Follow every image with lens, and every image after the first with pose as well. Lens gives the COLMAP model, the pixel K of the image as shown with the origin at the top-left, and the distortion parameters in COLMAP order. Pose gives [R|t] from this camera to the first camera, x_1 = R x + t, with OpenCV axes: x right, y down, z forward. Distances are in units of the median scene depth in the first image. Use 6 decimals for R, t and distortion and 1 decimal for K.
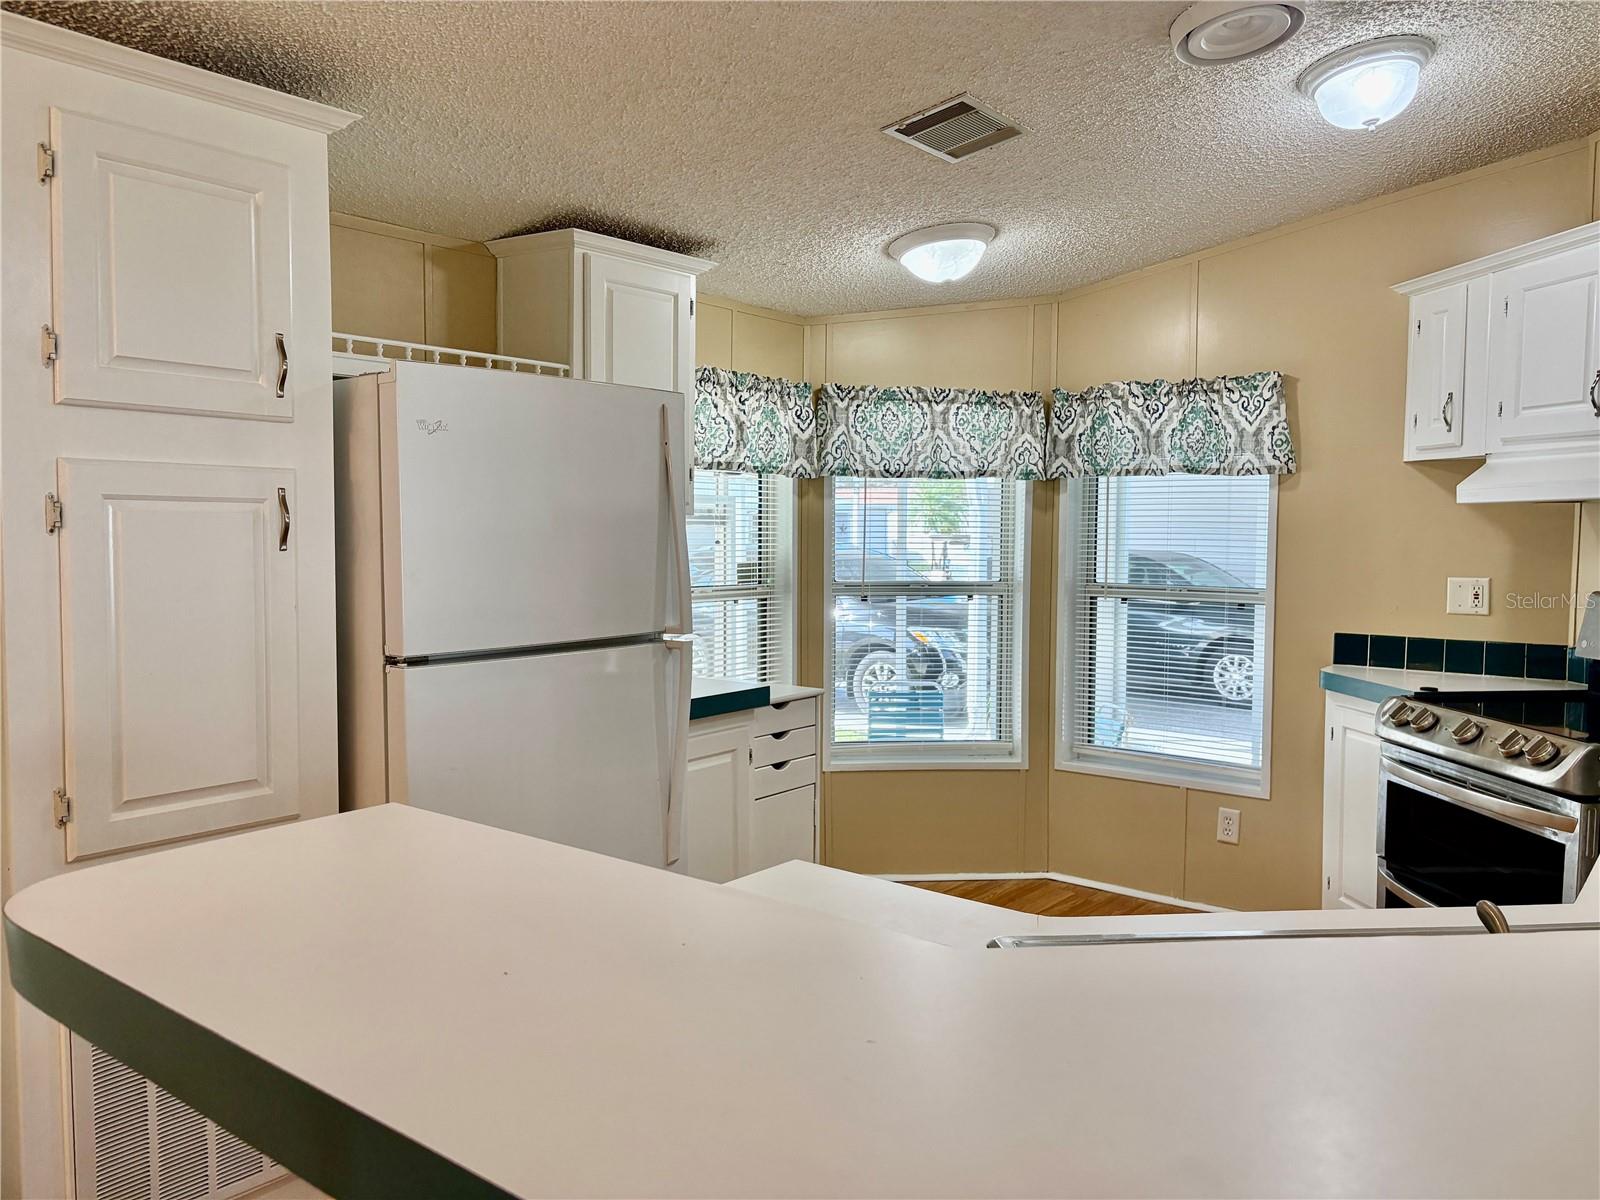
lens RADIAL K [[1194.3, 0, 800.0], [0, 1194.3, 600.0], [0, 0, 1]] dist [0.011033, 0.000732]
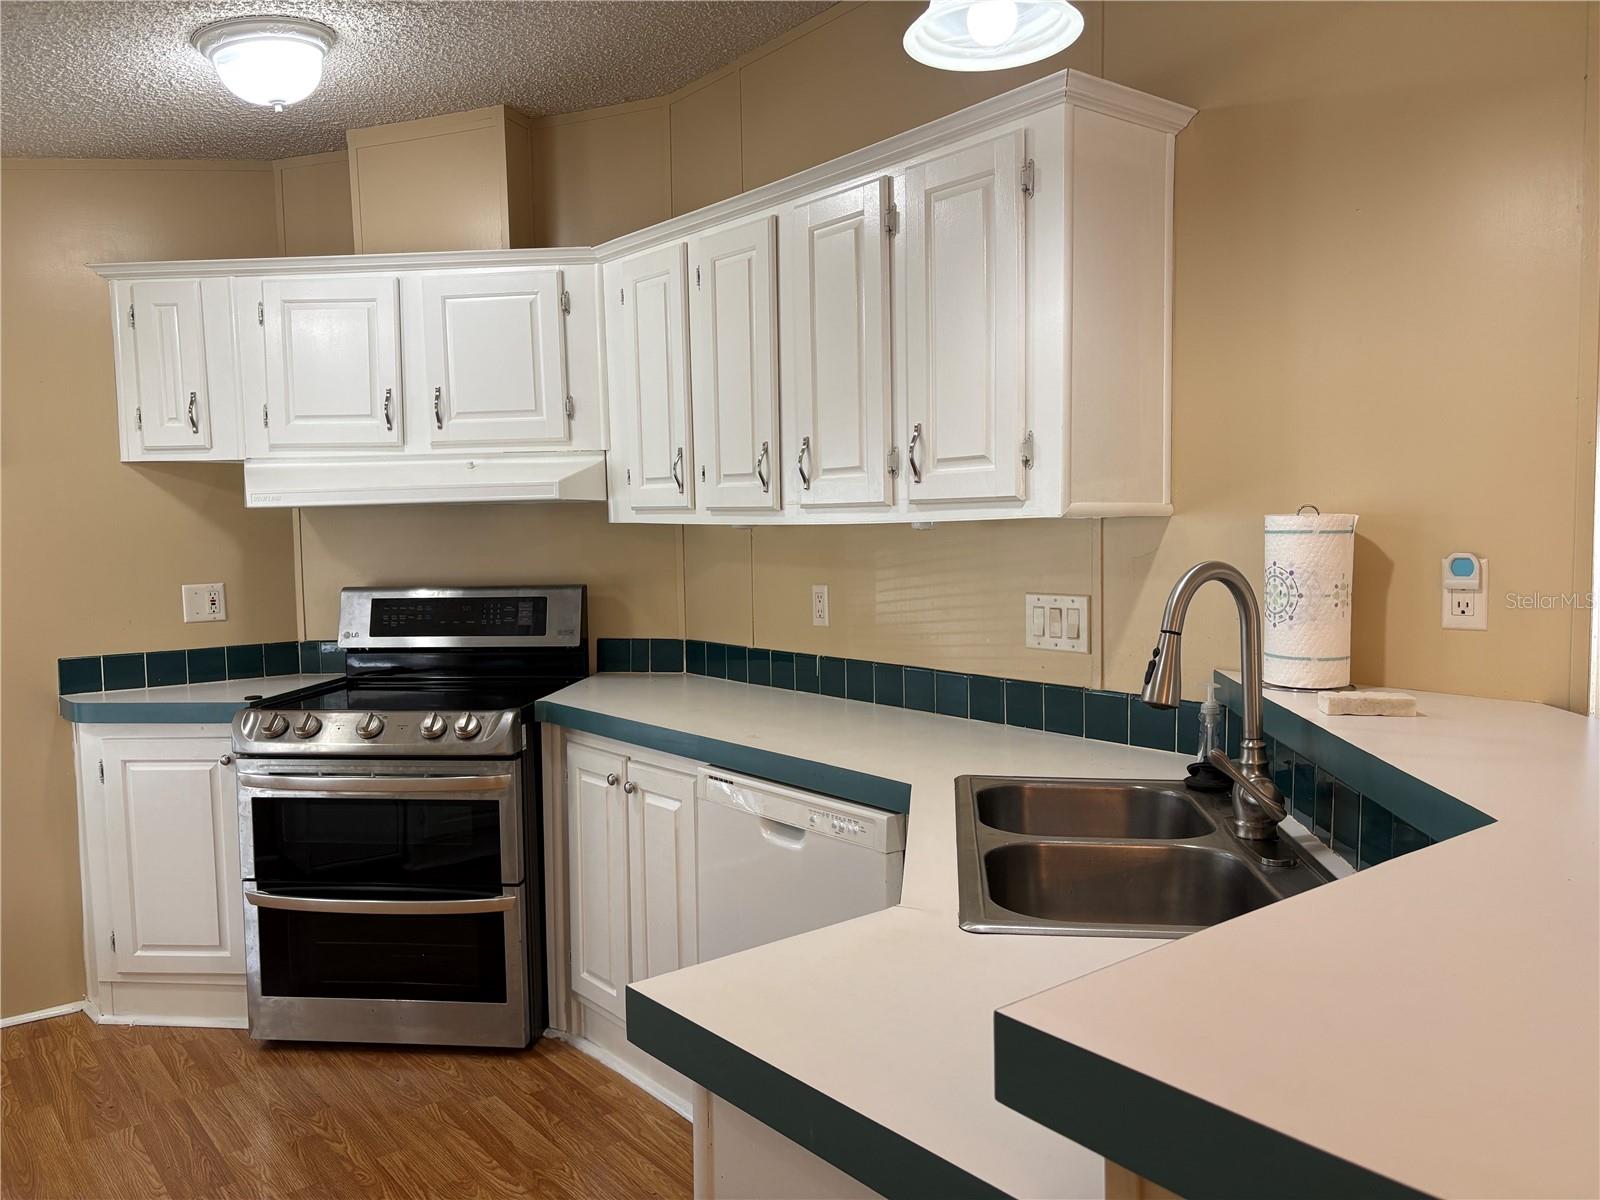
lens RADIAL K [[1194.3, 0, 800.0], [0, 1194.3, 600.0], [0, 0, 1]] dist [0.011033, 0.000732]
pose [[0.218780, -0.069964, 0.973263, -0.293108], [0.081078, 0.995281, 0.053321, -0.018643], [-0.972400, 0.067244, 0.223420, 0.316828]]
